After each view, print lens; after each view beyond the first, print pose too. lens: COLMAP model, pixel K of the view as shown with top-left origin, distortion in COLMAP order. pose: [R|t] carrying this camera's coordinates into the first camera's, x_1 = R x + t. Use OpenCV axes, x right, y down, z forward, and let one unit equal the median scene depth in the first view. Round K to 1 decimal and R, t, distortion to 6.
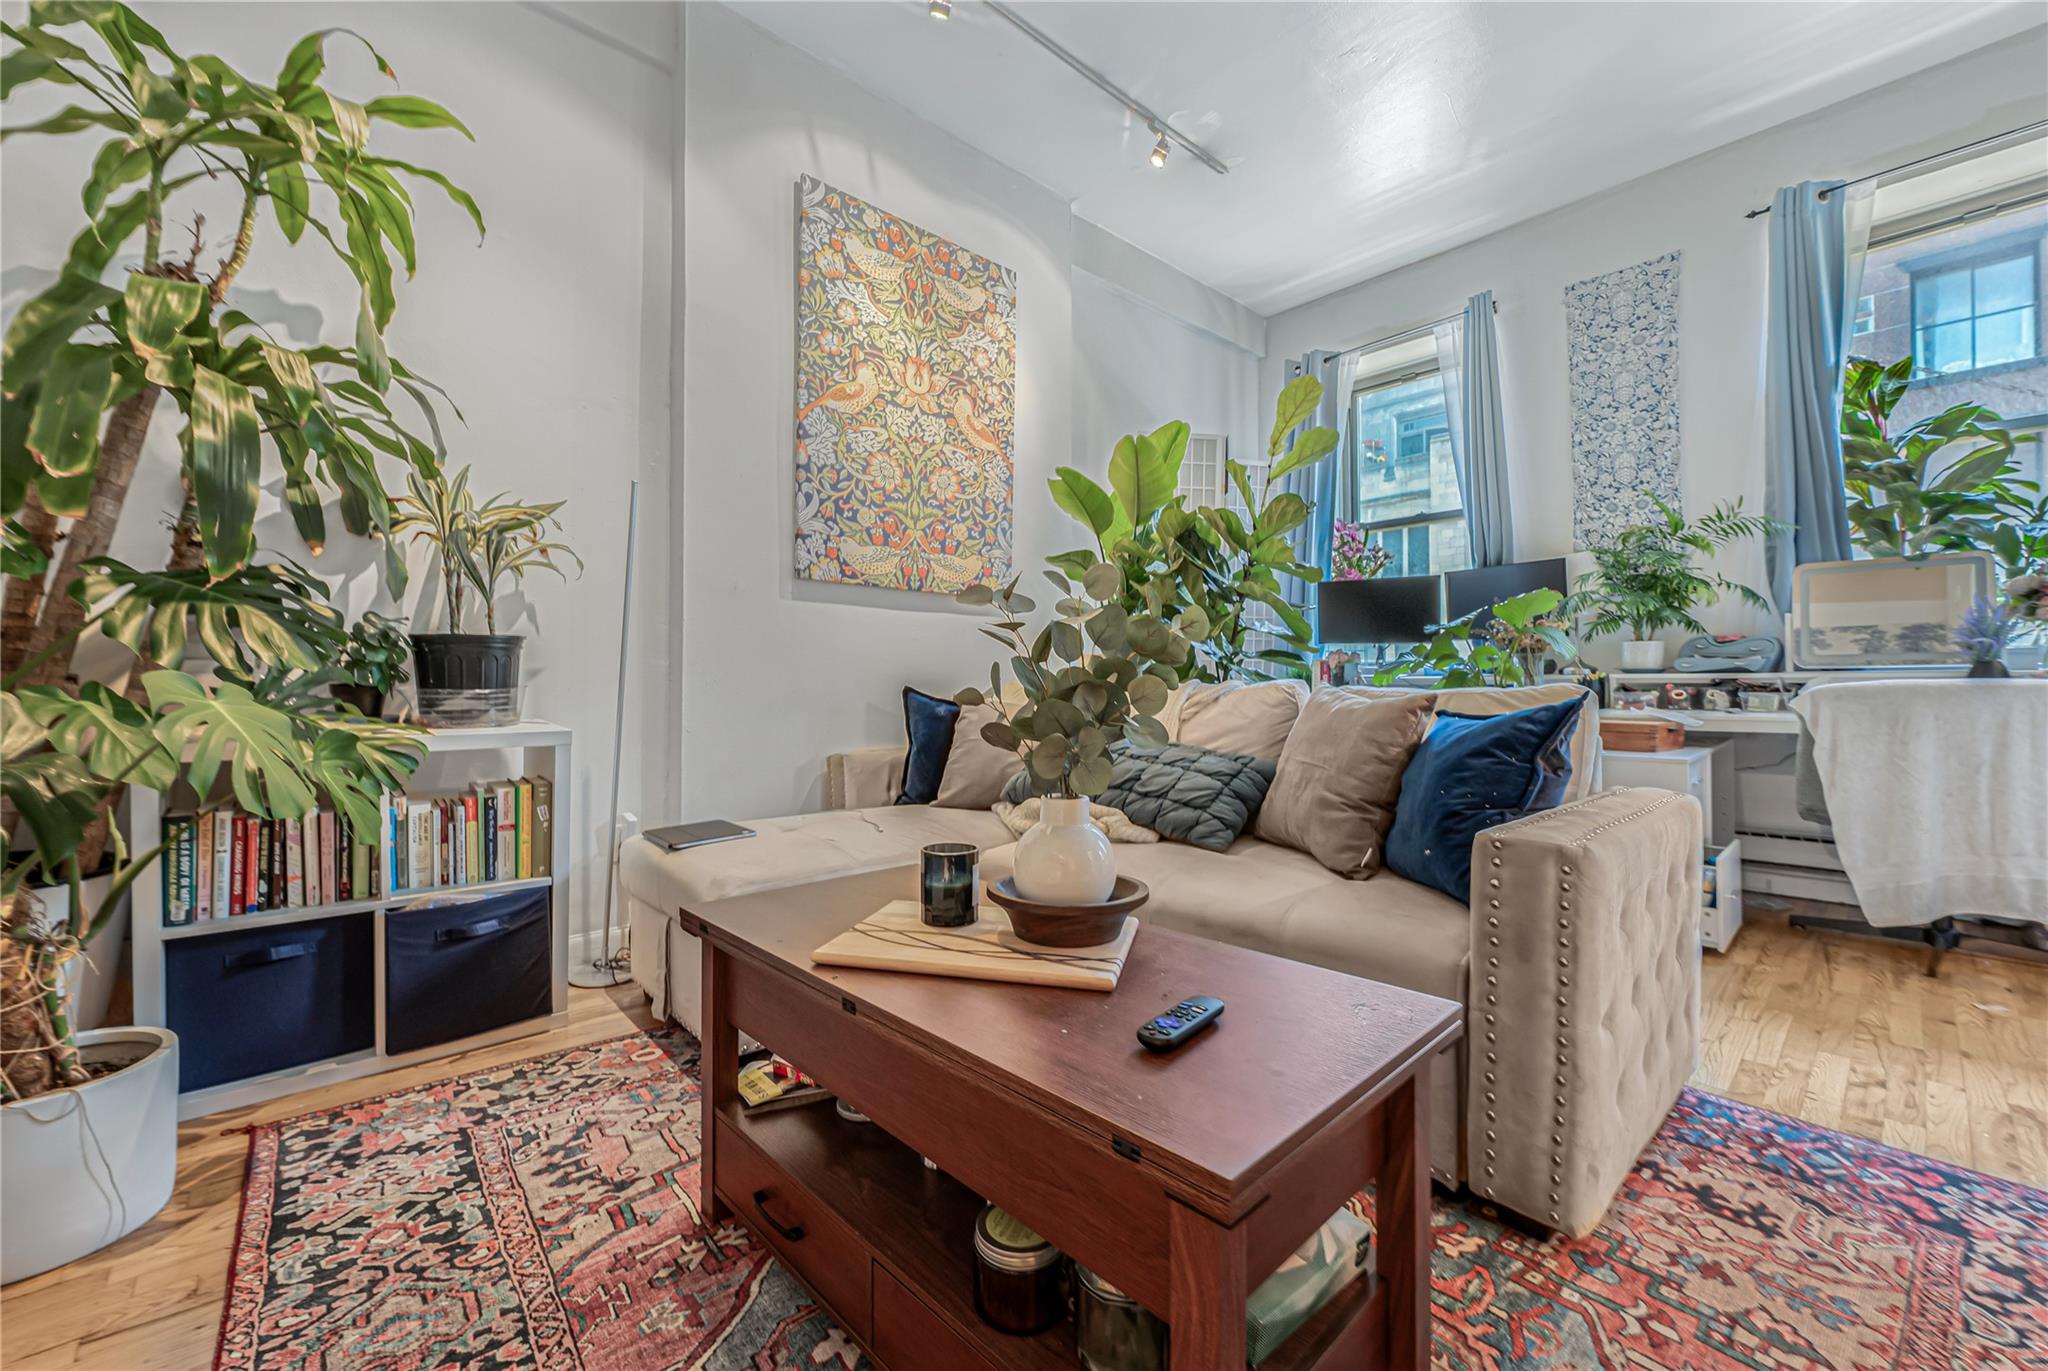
lens RADIAL K [[820.0, 0, 1011.5], [0, 820.0, 679.0], [0, 0, 1]] dist [0.002718, -0.000586]
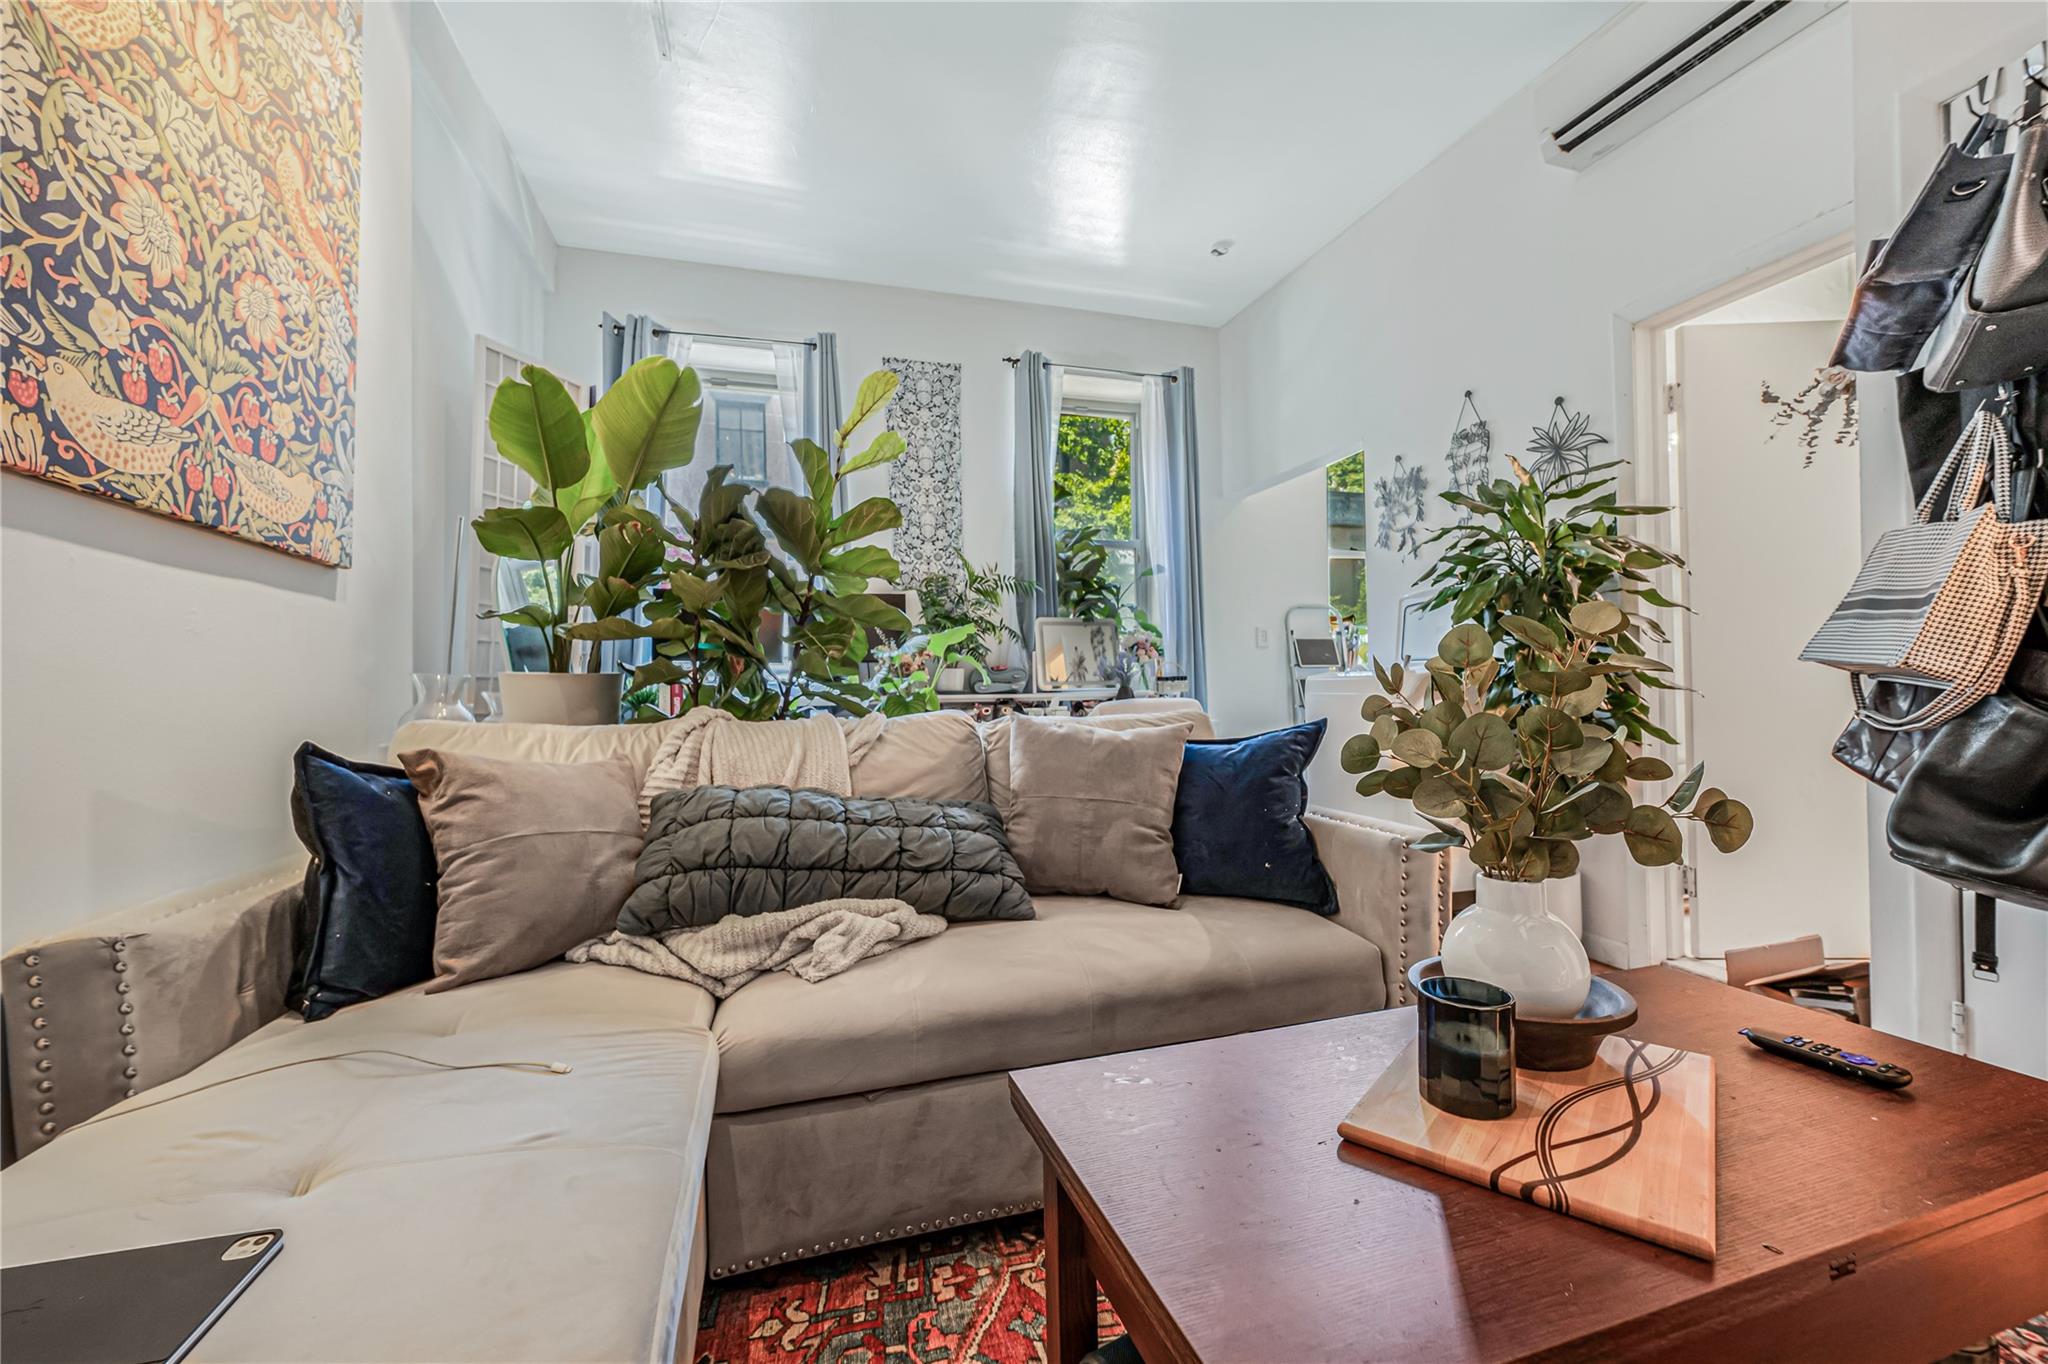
lens RADIAL K [[820.0, 0, 1022.2], [0, 820.0, 680.6], [0, 0, 1]] dist [0.002718, -0.000586]
pose [[0.426311, 0.005276, 0.904561, -0.340833], [0.005493, 0.999949, -0.008421, -0.018606], [-0.904560, 0.008559, 0.426261, 0.421932]]
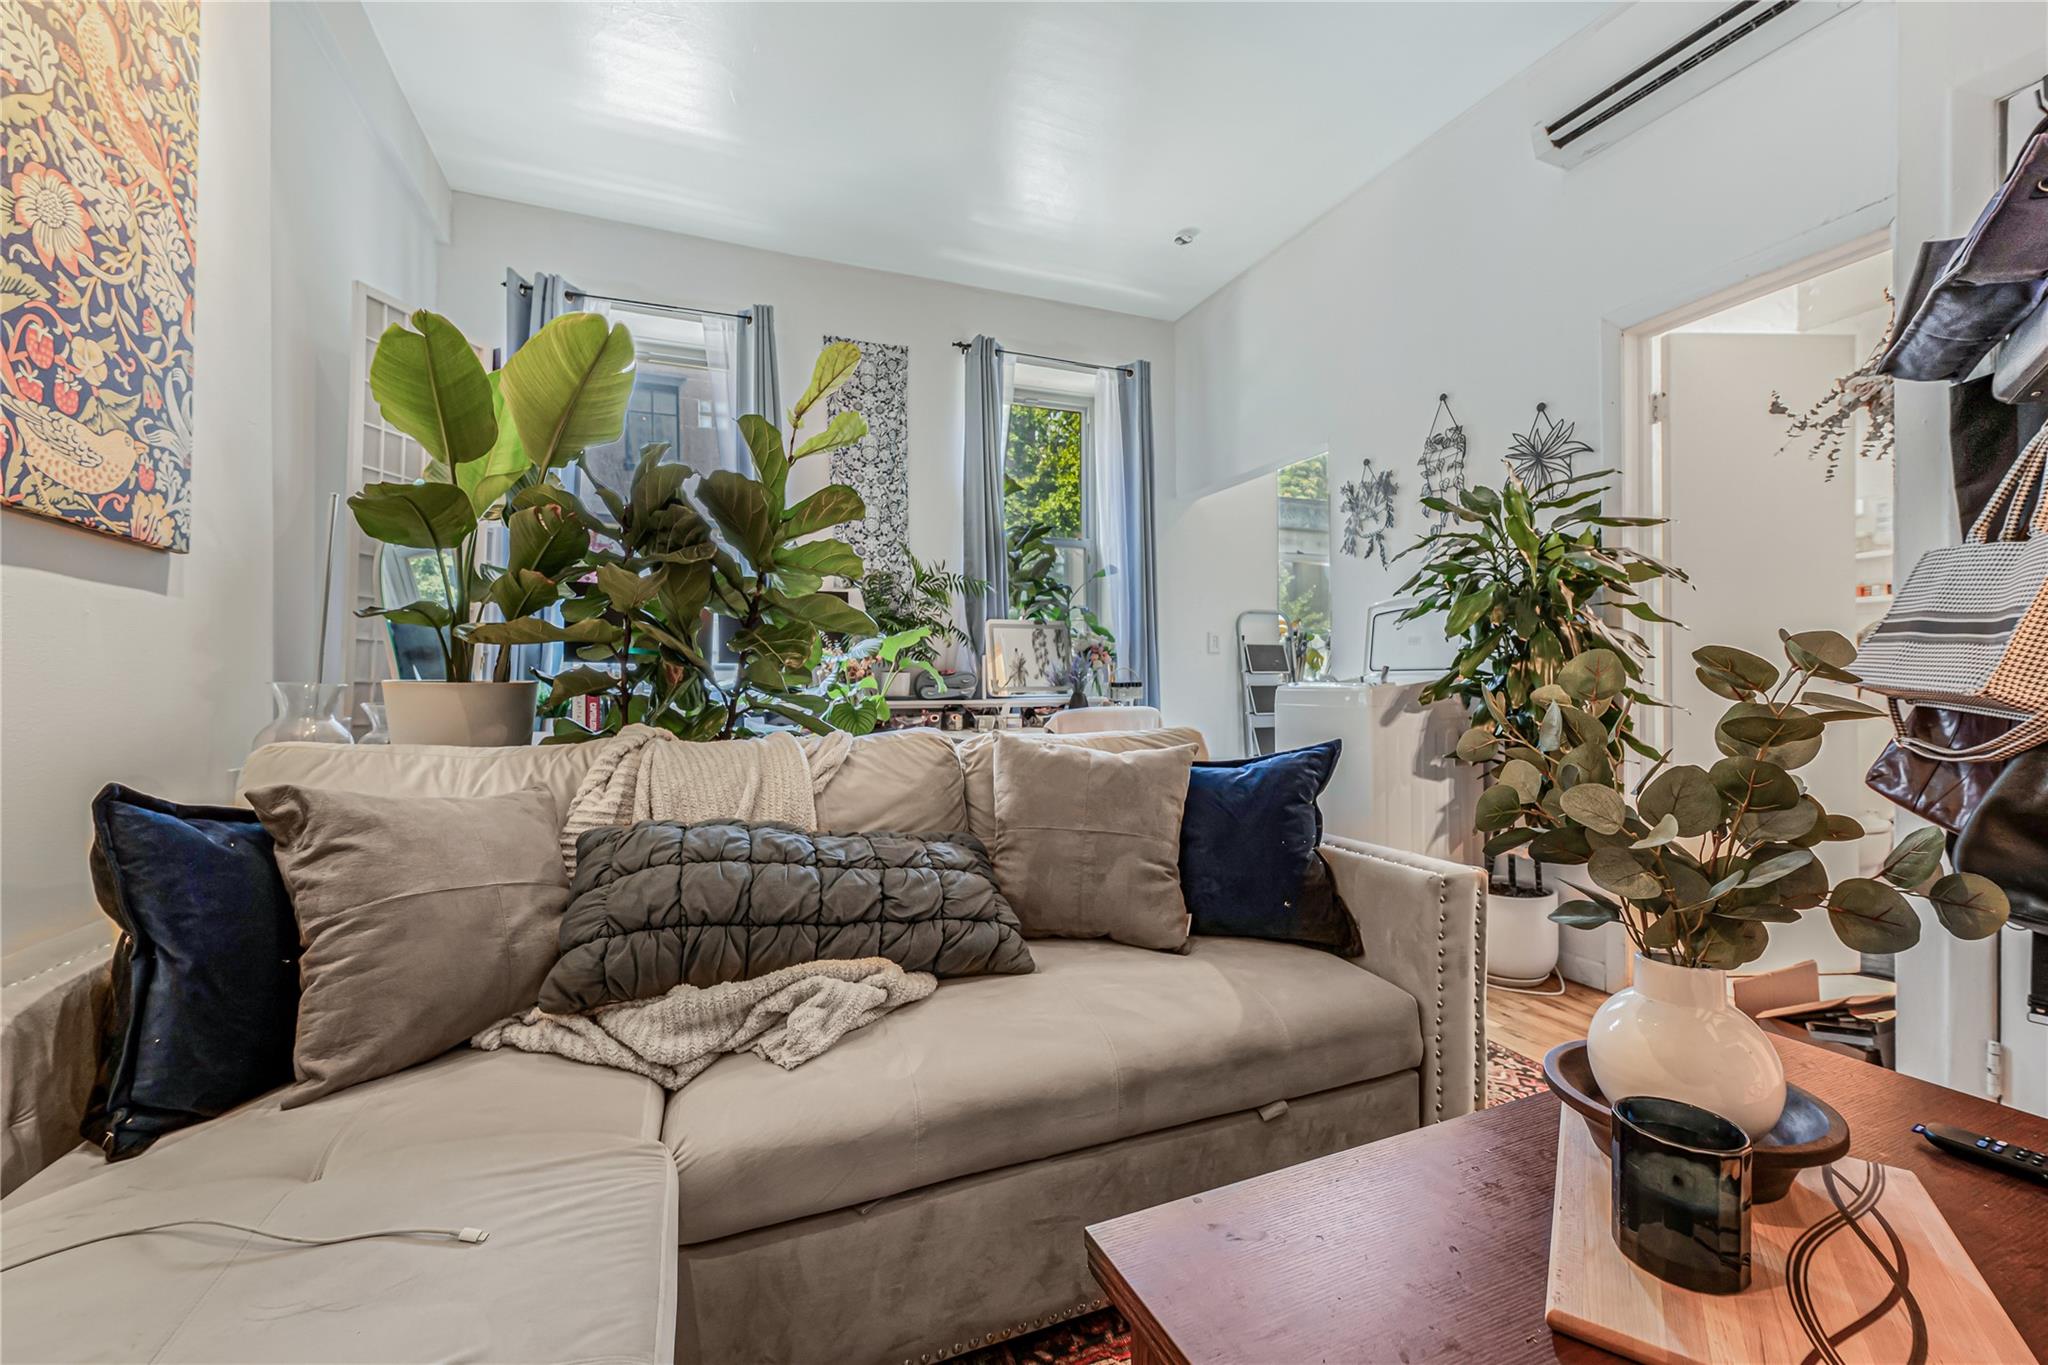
lens RADIAL K [[820.0, 0, 1014.8], [0, 820.0, 688.3], [0, 0, 1]] dist [0.002718, -0.000586]
pose [[0.344994, -0.002744, 0.938601, -0.293994], [-0.002458, 0.999990, 0.003827, -0.031642], [-0.938602, -0.003627, 0.344984, 0.496300]]
